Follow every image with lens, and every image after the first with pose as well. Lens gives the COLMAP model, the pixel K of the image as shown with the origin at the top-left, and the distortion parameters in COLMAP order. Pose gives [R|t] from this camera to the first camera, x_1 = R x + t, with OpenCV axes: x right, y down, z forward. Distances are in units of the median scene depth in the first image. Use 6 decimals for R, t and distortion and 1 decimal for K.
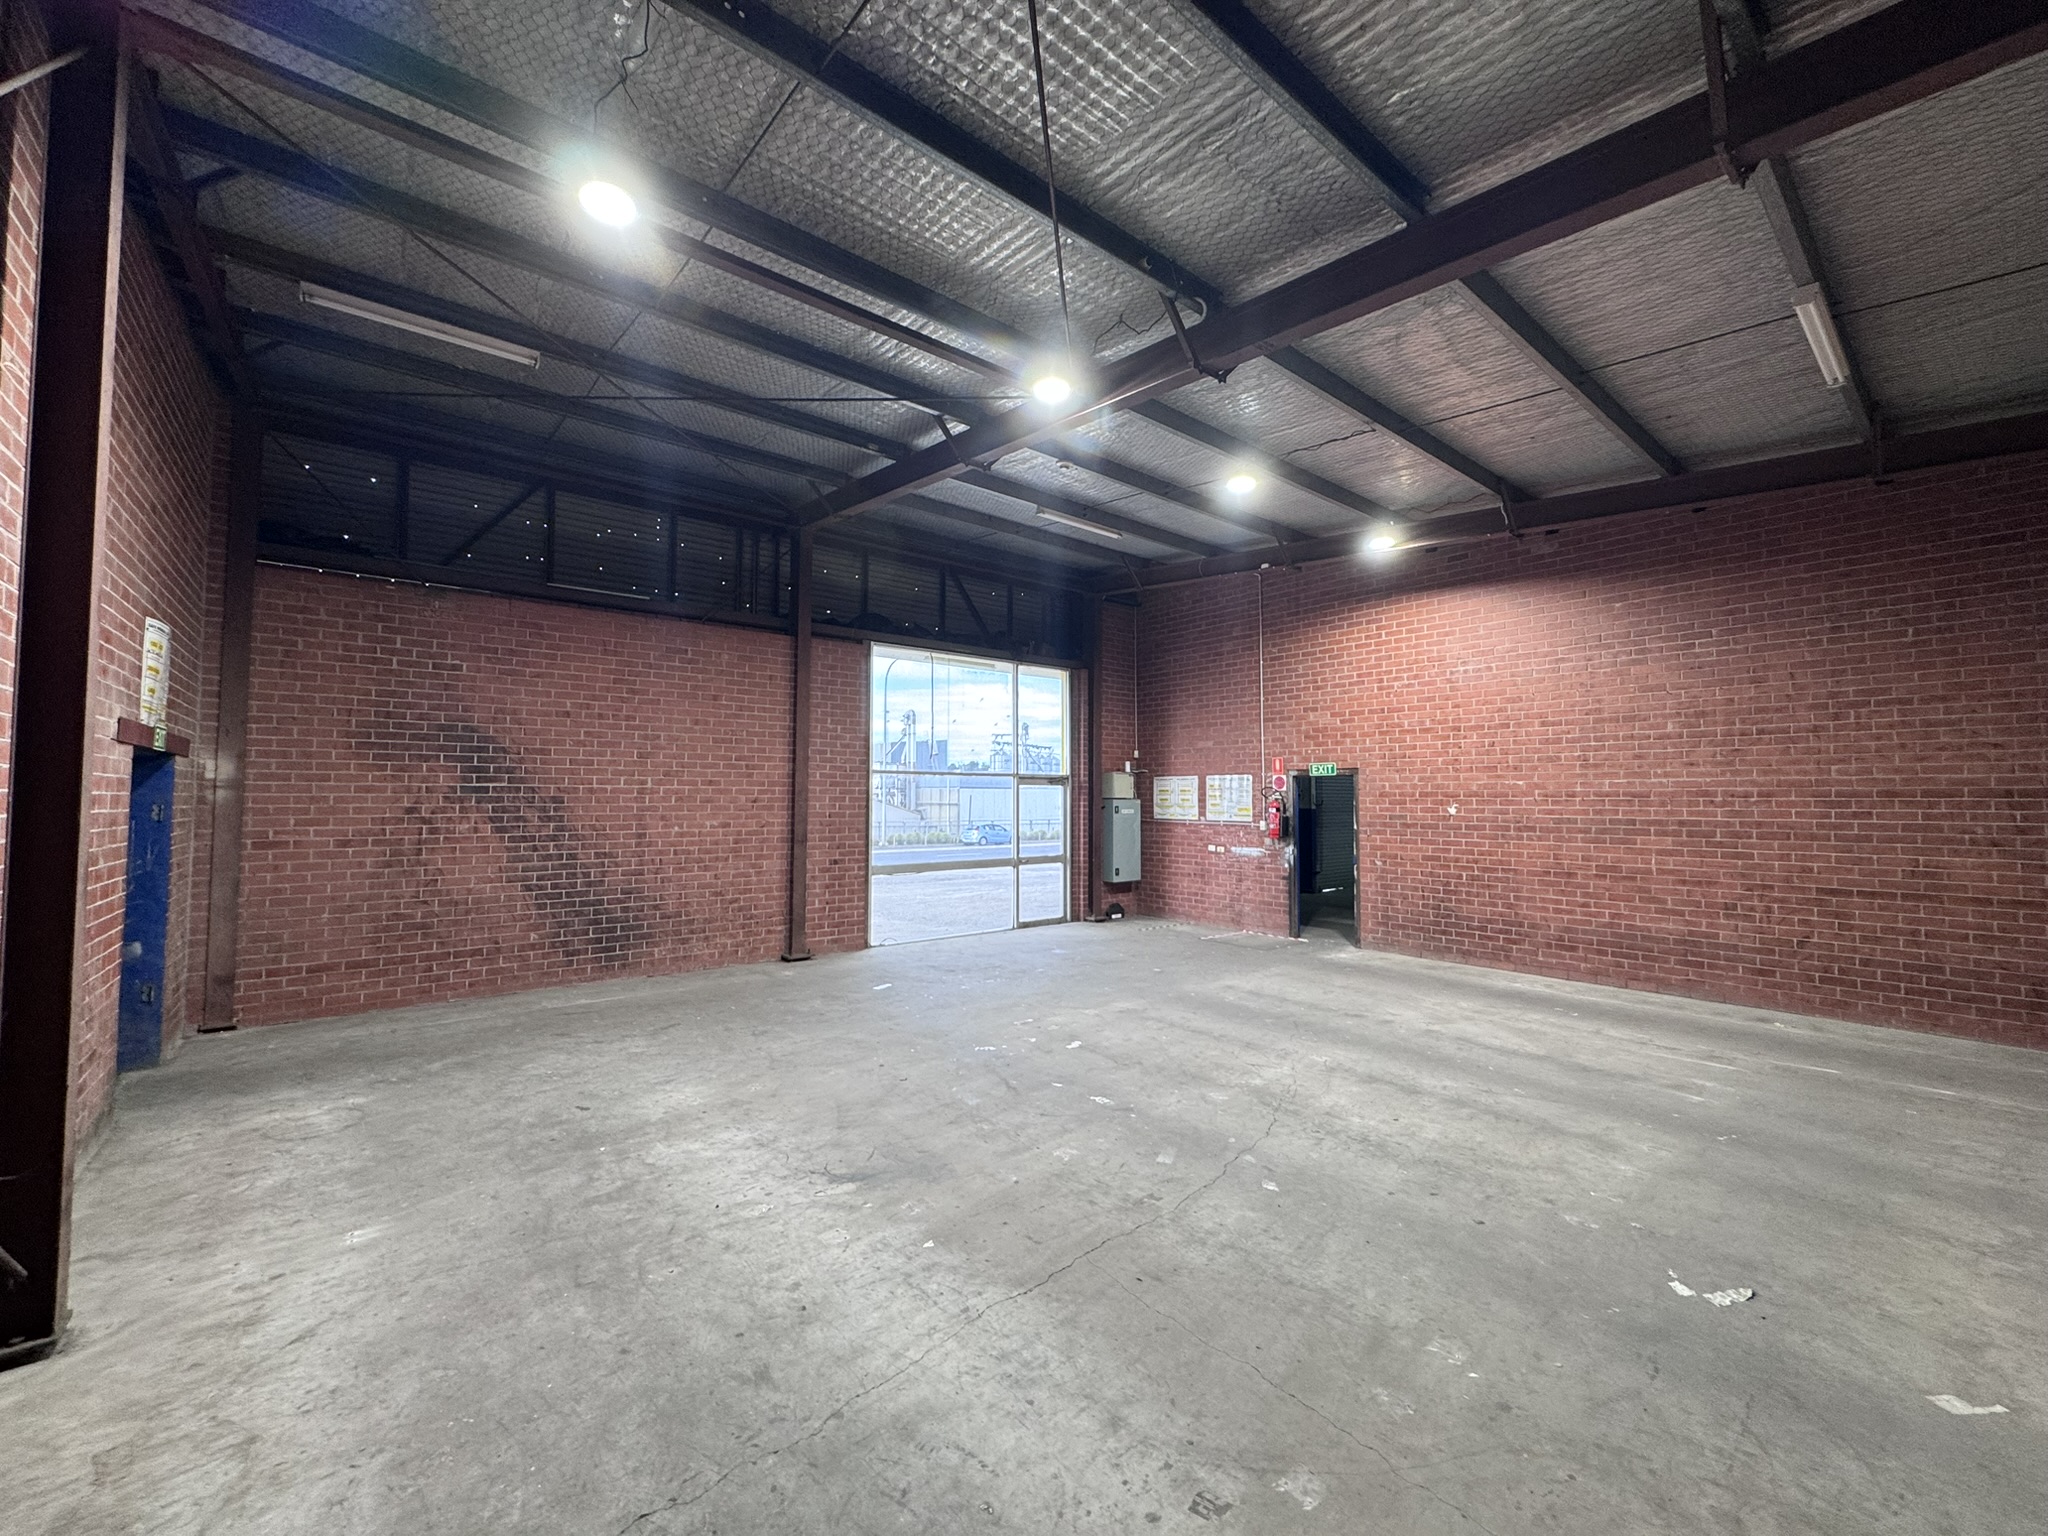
lens RADIAL K [[813.4, 0, 1021.1], [0, 813.4, 763.1], [0, 0, 1]] dist [-0.003084, -0.000075]
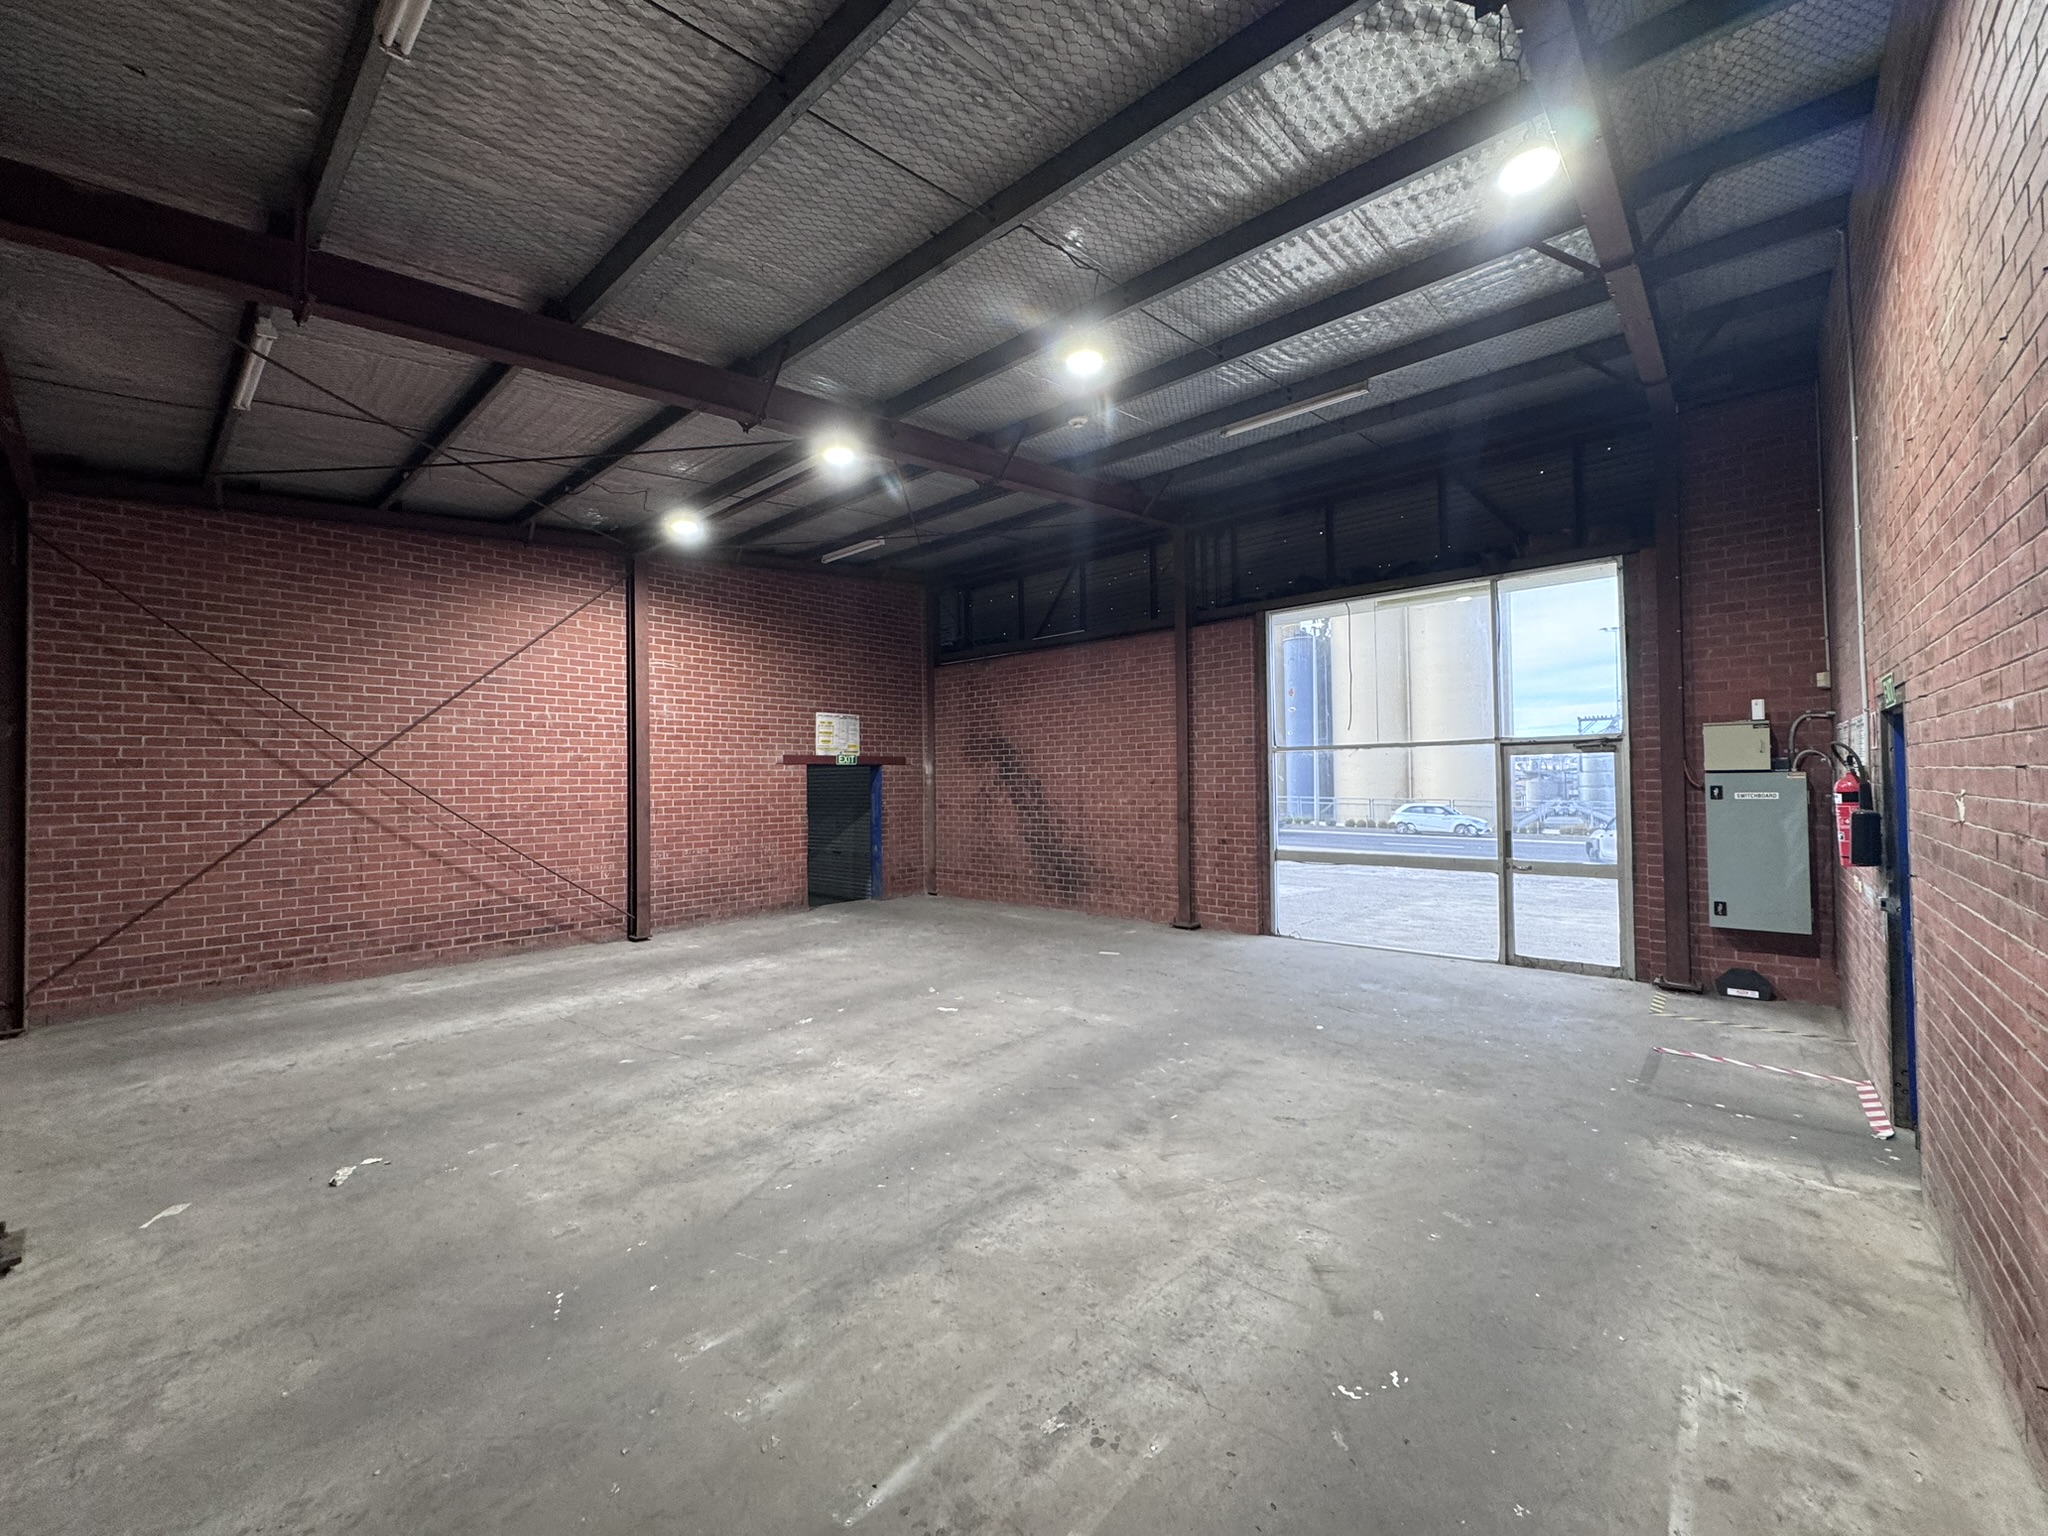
lens RADIAL K [[813.4, 0, 1022.1], [0, 813.4, 765.5], [0, 0, 1]] dist [-0.003084, -0.000075]
pose [[0.159213, -0.022643, -0.986985, 1.005639], [0.057492, 0.998253, -0.013627, 0.035965], [0.985569, -0.054574, 0.160237, 0.815389]]
